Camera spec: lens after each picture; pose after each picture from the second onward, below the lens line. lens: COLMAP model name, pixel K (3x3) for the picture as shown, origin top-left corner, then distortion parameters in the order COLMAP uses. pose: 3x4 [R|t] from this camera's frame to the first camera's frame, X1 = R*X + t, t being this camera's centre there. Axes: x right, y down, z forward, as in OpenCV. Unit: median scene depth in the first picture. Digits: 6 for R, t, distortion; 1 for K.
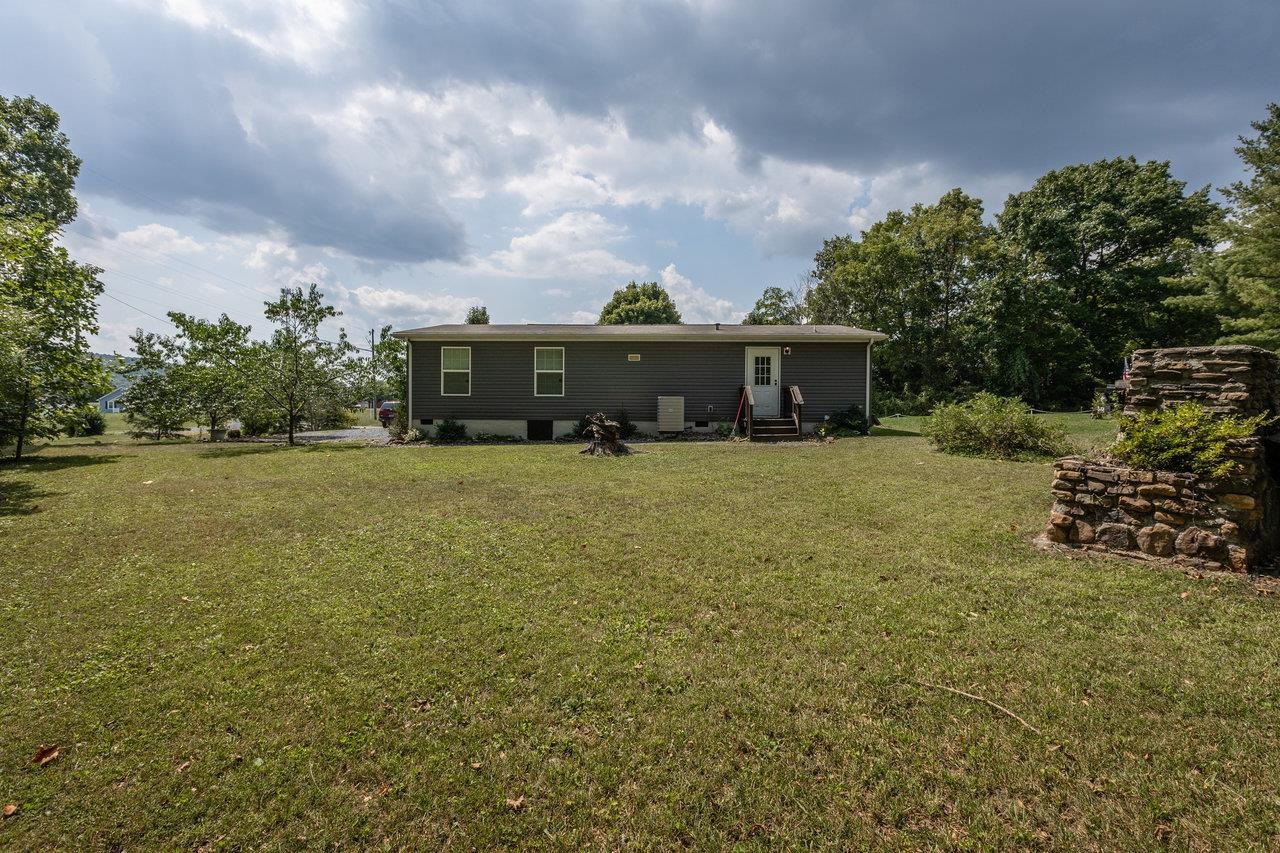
lens RADIAL K [[570.8, 0, 647.9], [0, 570.8, 425.5], [0, 0, 1]] dist [0.004860, -0.000904]
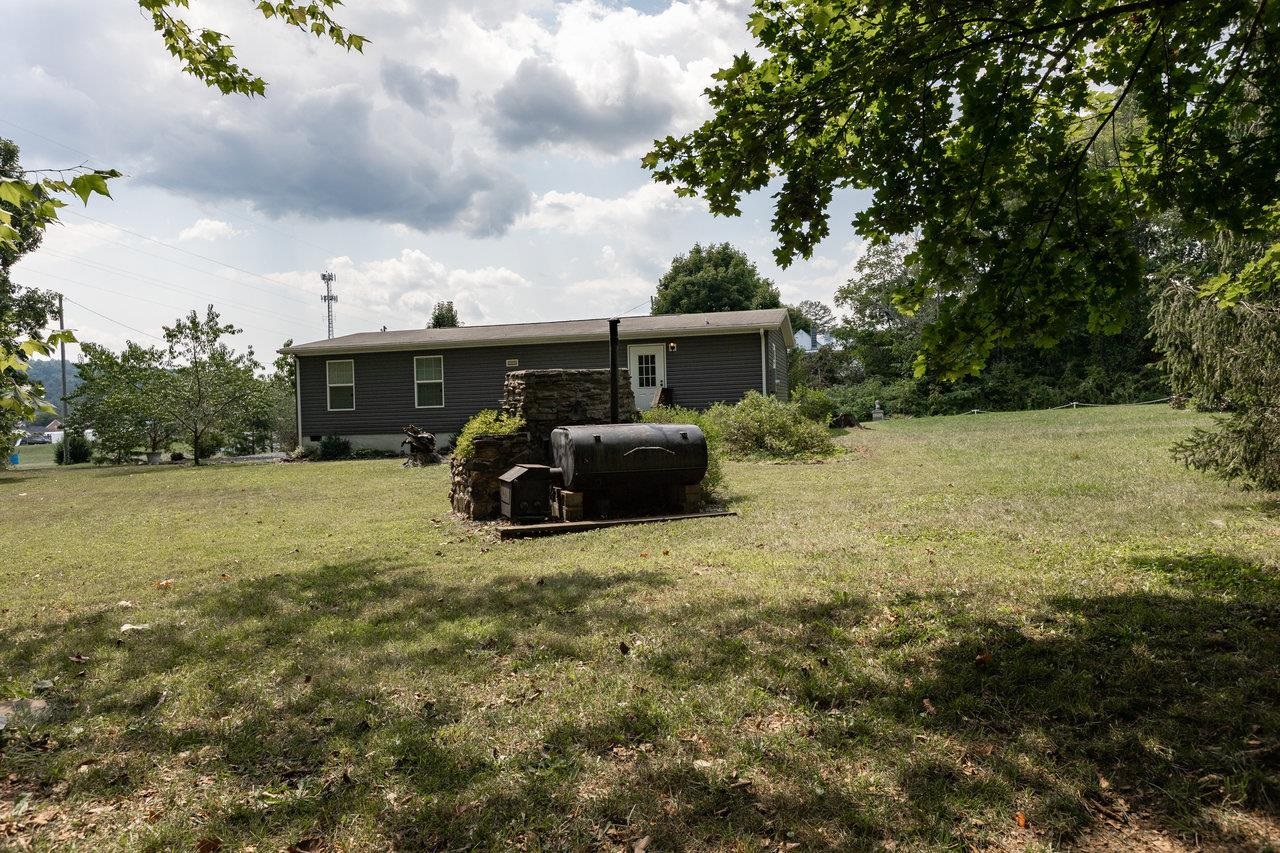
lens RADIAL K [[823.2, 0, 647.7], [0, 823.2, 425.0], [0, 0, 1]] dist [0.001875, -0.000483]
pose [[0.977792, -0.031656, -0.207173, 0.462243], [0.028596, 0.999433, -0.017750, 0.012046], [0.207618, 0.011432, 0.978143, -0.257944]]
